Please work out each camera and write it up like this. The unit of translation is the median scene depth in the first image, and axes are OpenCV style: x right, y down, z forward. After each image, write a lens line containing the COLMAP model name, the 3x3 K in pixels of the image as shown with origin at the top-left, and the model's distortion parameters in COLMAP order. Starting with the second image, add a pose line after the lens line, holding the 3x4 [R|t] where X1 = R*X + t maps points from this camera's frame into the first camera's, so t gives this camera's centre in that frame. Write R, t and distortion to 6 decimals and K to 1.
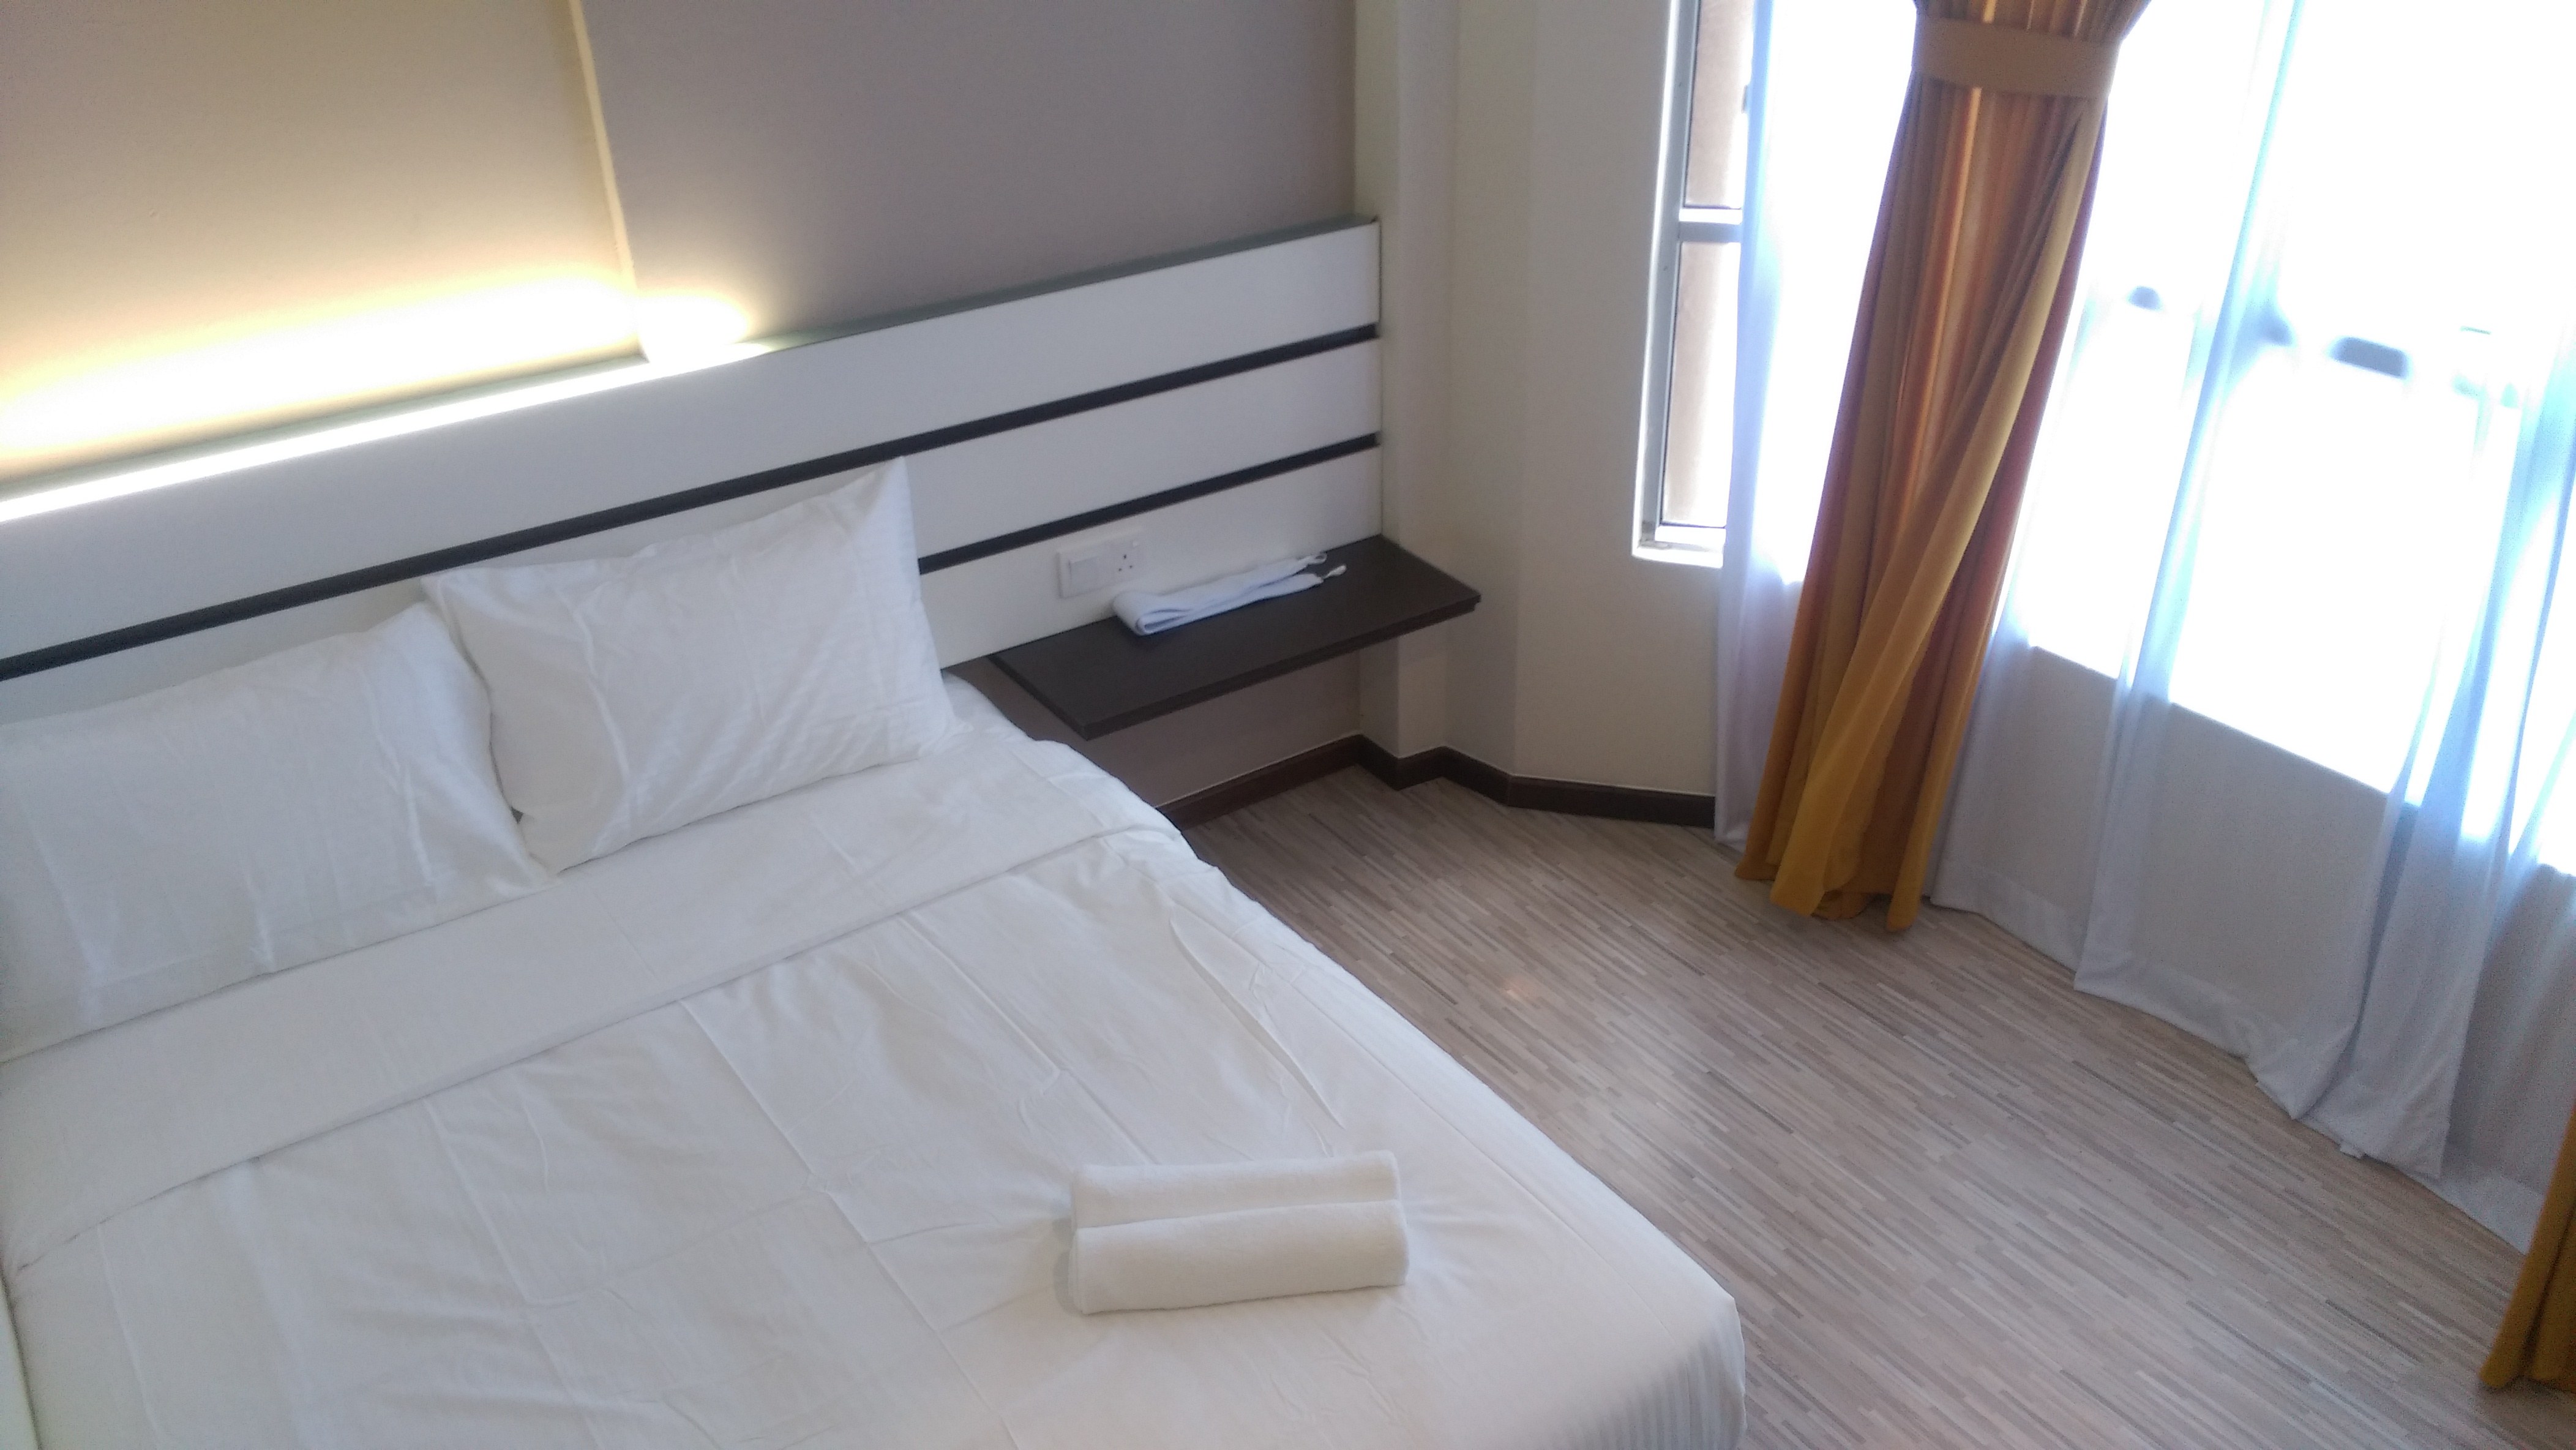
lens RADIAL K [[2066.4, 0, 1288.0], [0, 2066.4, 725.0], [0, 0, 1]] dist [0.098029, -0.144785]
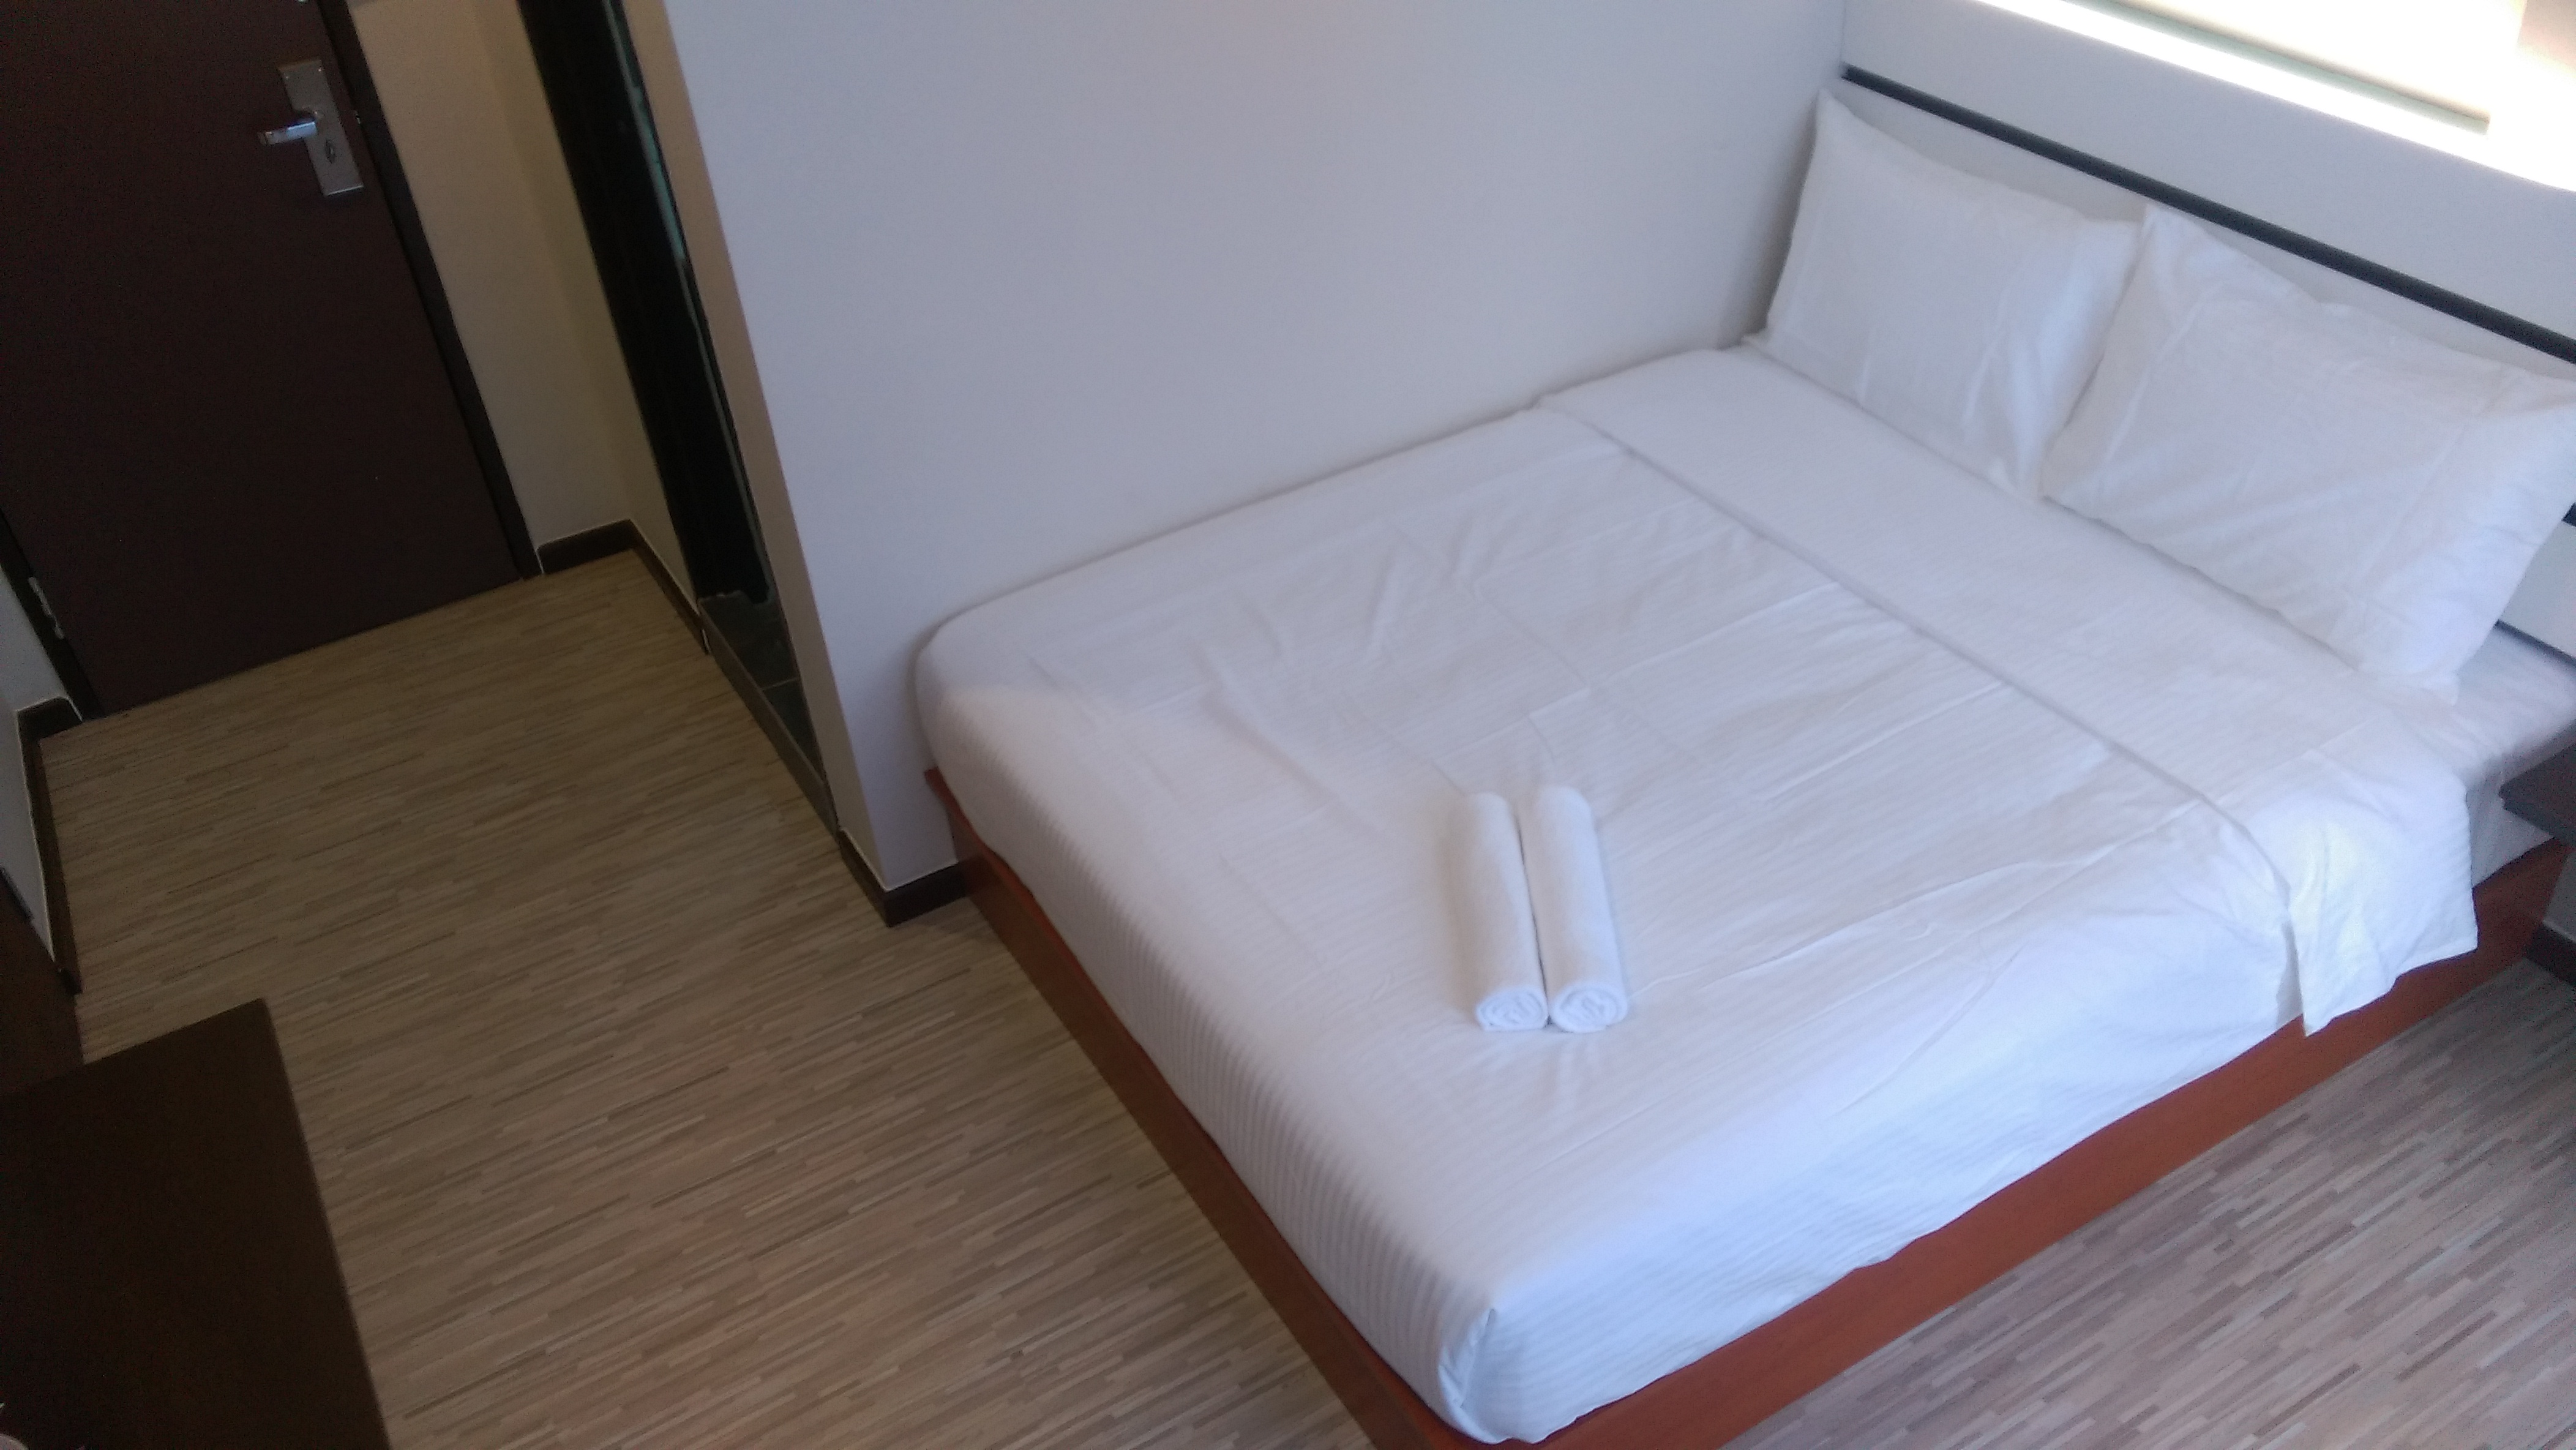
lens RADIAL K [[2066.4, 0, 1288.0], [0, 2066.4, 725.0], [0, 0, 1]] dist [0.098029, -0.144785]
pose [[-0.068982, 0.622516, -0.779561, 0.562286], [-0.425814, 0.688292, 0.587313, -0.299916], [0.902177, 0.372462, 0.217597, 0.429811]]
